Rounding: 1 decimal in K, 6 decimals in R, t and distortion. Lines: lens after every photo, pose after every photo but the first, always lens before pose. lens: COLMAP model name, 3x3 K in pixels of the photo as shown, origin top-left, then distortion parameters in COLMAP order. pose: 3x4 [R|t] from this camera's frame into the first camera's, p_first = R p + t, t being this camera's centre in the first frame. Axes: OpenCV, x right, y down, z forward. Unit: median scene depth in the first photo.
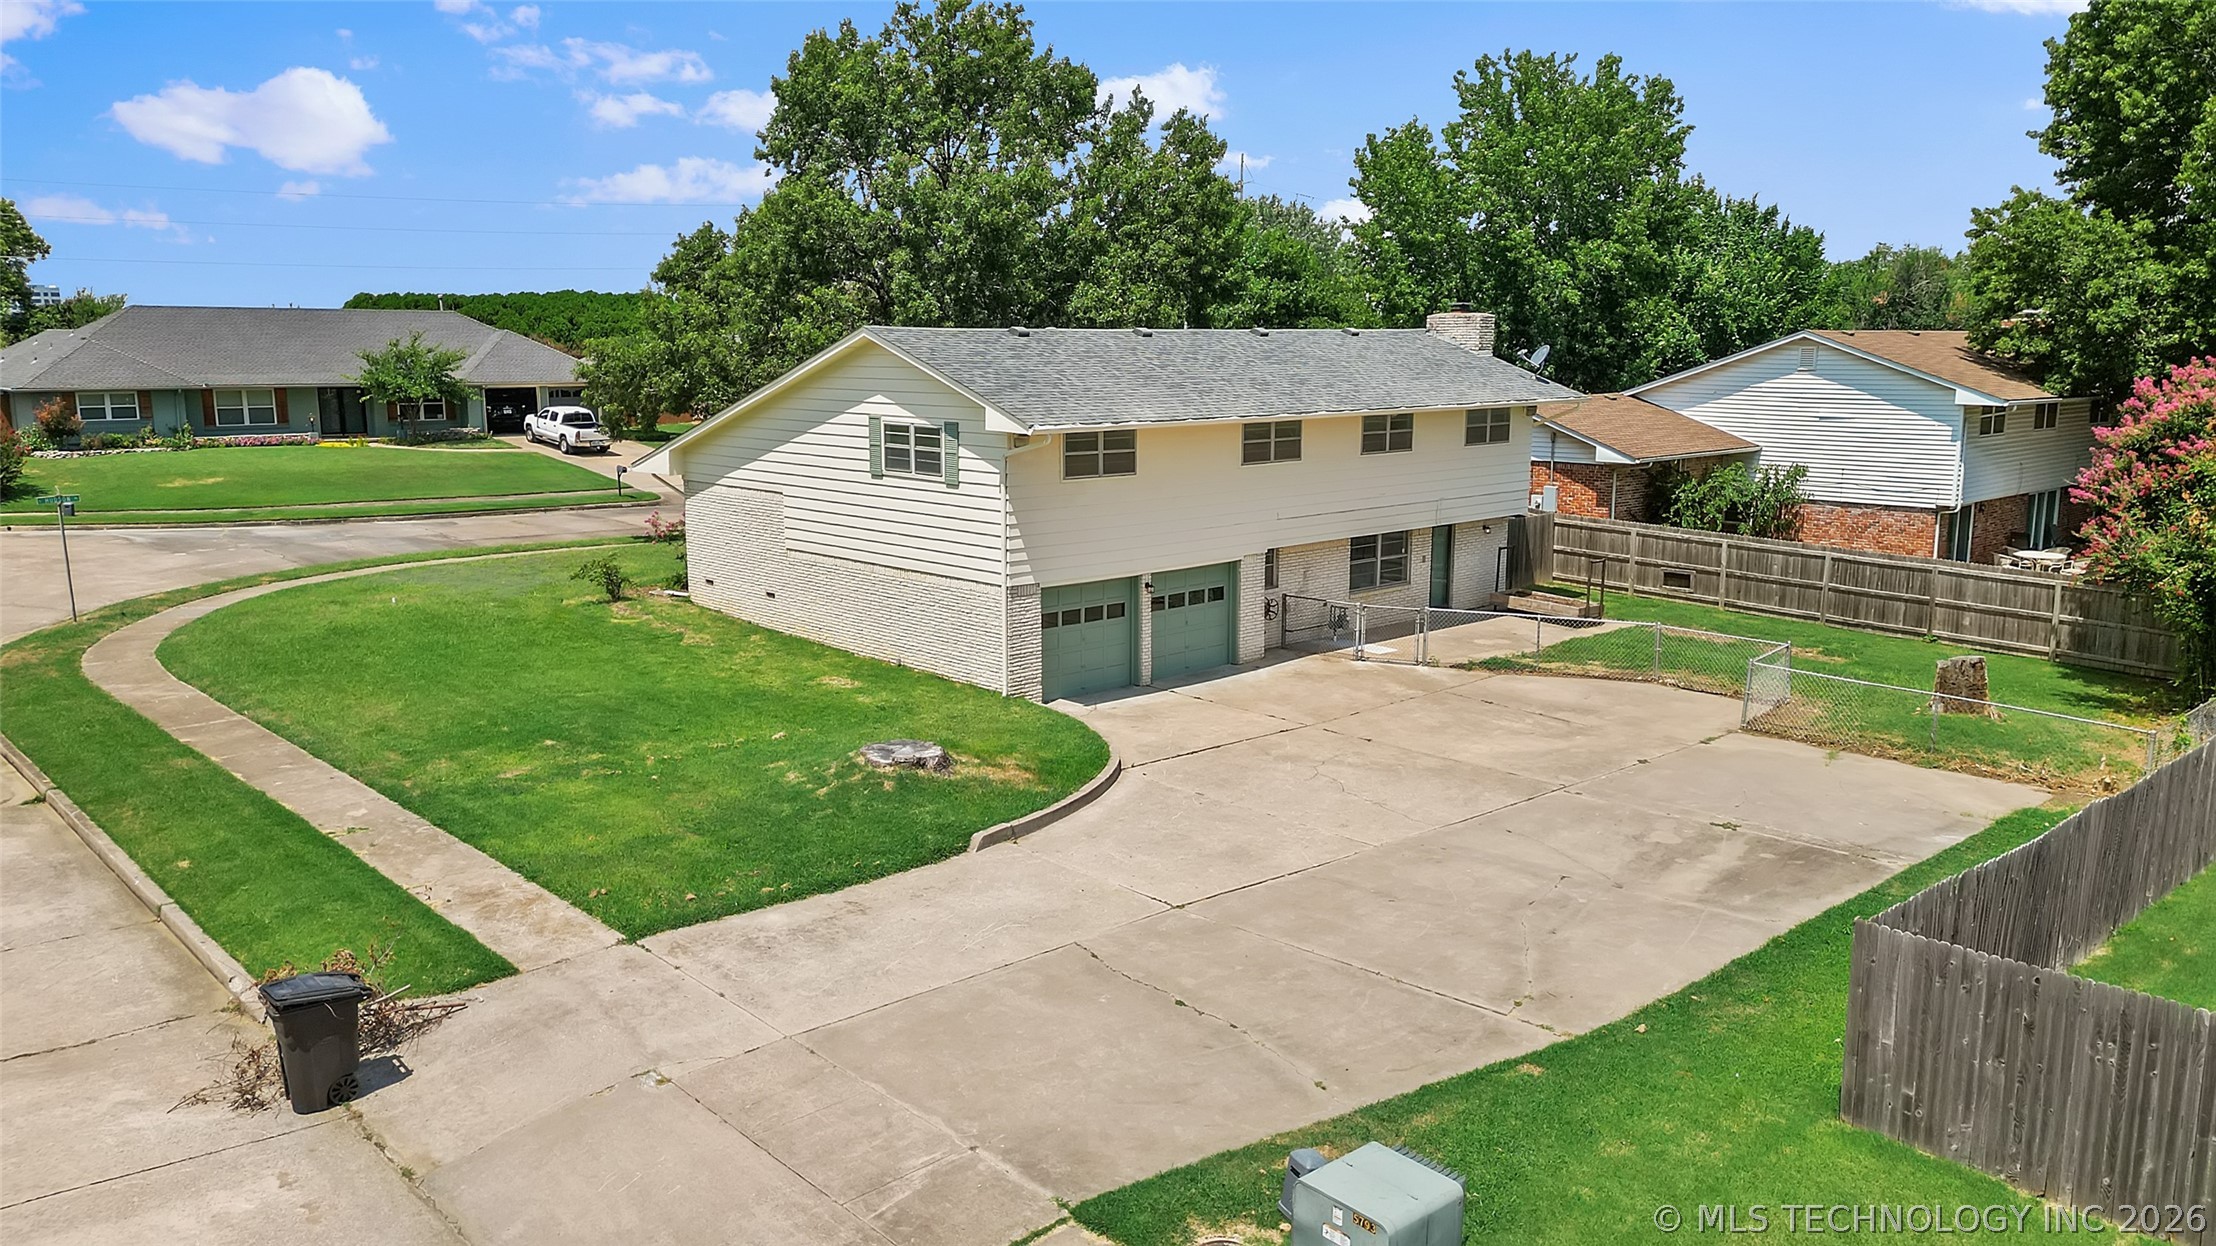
lens RADIAL K [[1485.9, 0, 1098.1], [0, 1485.9, 605.3], [0, 0, 1]] dist [0.042509, -0.017508]
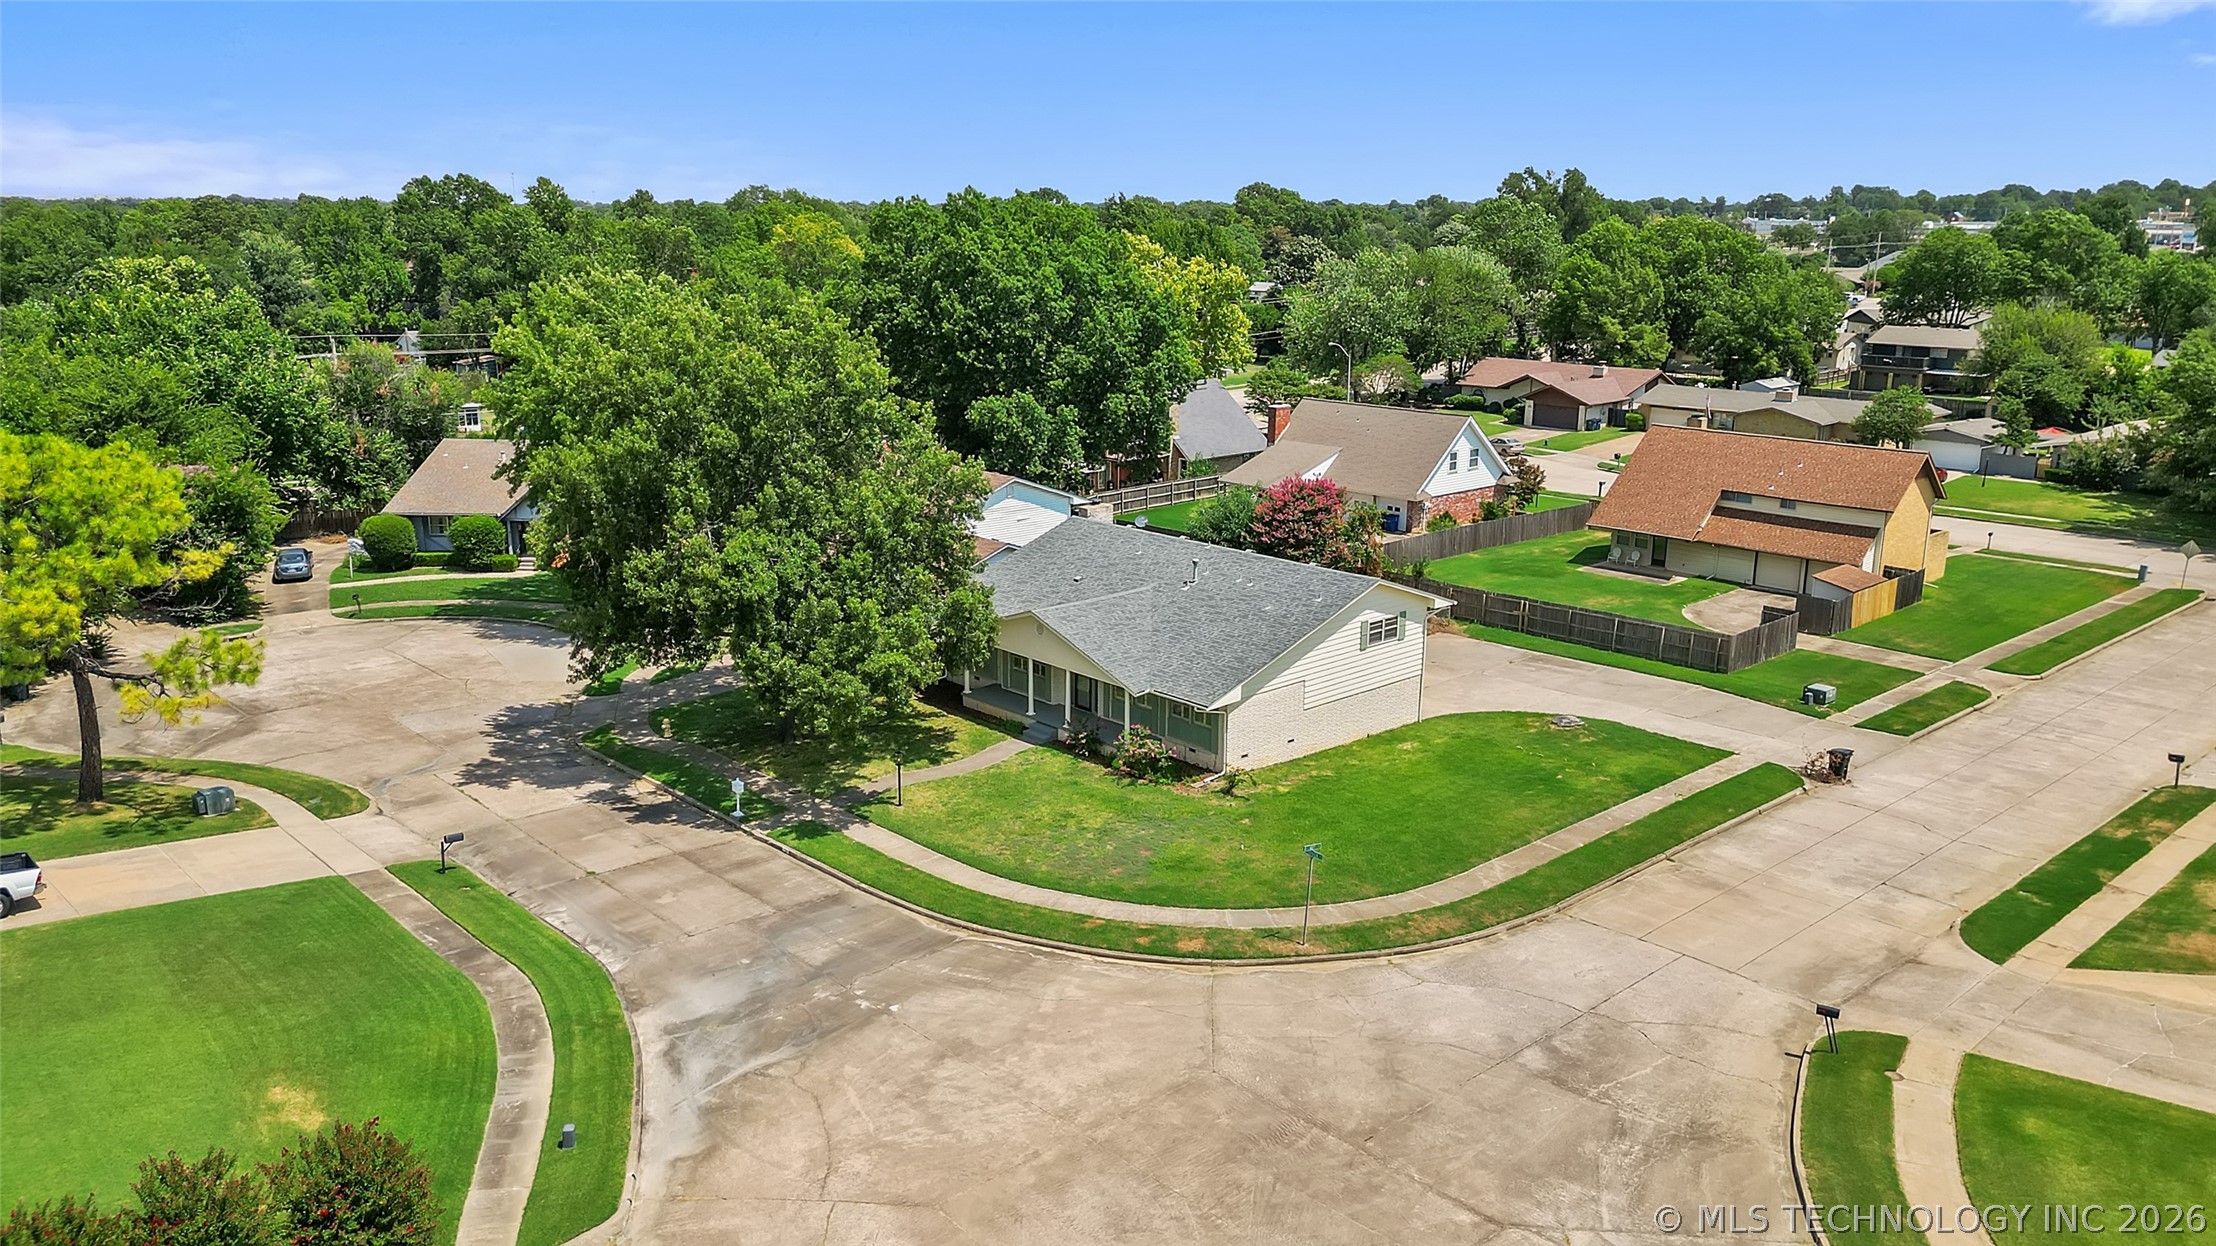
lens RADIAL K [[1485.9, 0, 1103.9], [0, 1485.9, 622.4], [0, 0, 1]] dist [0.042509, -0.017508]
pose [[0.038913, -0.261470, 0.964427, -2.249130], [0.148436, 0.955962, 0.253186, -0.734483], [-0.988156, 0.133304, 0.076011, 1.292094]]
